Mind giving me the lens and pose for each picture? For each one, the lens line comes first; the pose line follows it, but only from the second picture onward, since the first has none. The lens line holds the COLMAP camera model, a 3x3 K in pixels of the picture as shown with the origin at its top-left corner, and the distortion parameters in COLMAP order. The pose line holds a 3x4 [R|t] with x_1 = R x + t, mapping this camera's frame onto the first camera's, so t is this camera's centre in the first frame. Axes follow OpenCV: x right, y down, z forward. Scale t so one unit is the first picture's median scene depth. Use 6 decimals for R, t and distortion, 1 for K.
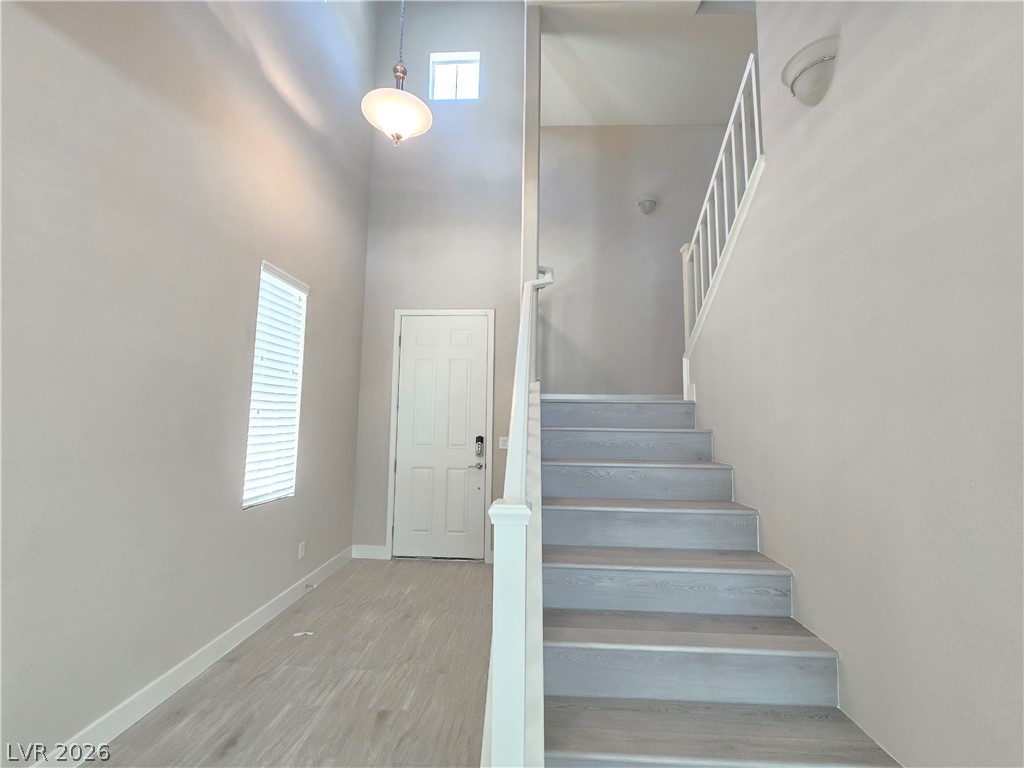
lens RADIAL K [[420.3, 0, 511.6], [0, 420.3, 382.8], [0, 0, 1]] dist [-0.003342, -0.000641]
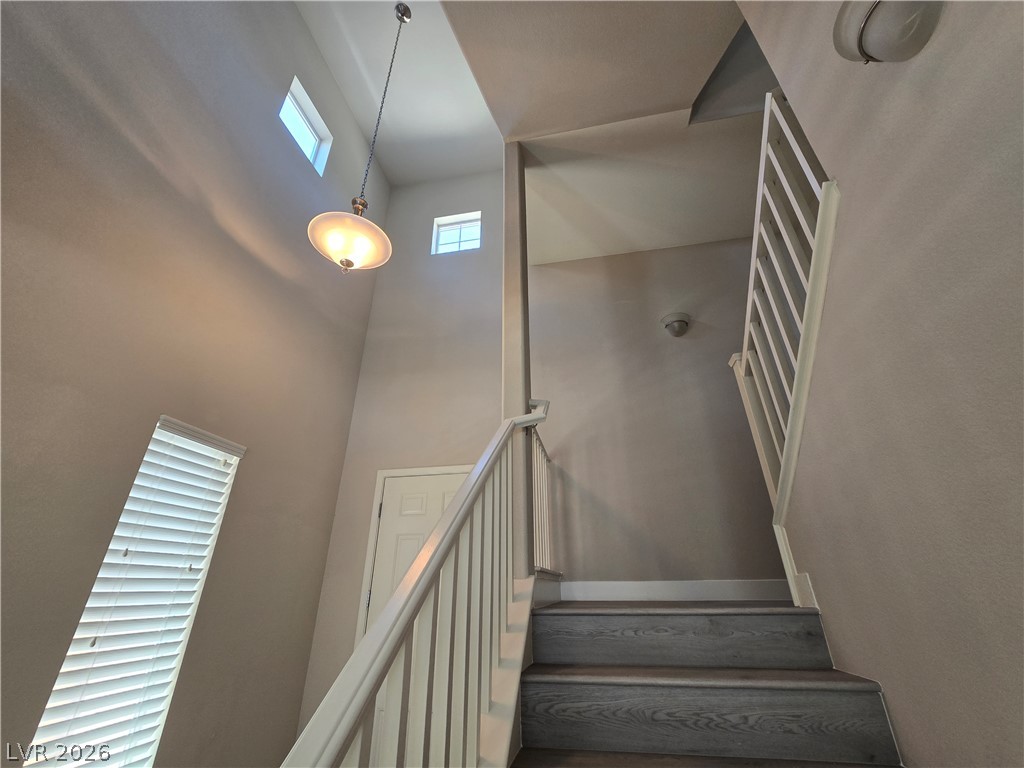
lens RADIAL K [[420.3, 0, 513.1], [0, 420.3, 377.9], [0, 0, 1]] dist [-0.003342, -0.000641]
pose [[0.990440, -0.080557, -0.111979, 0.122138], [0.033681, 0.928422, -0.369998, -0.044723], [0.133770, 0.362690, 0.922259, 0.316748]]
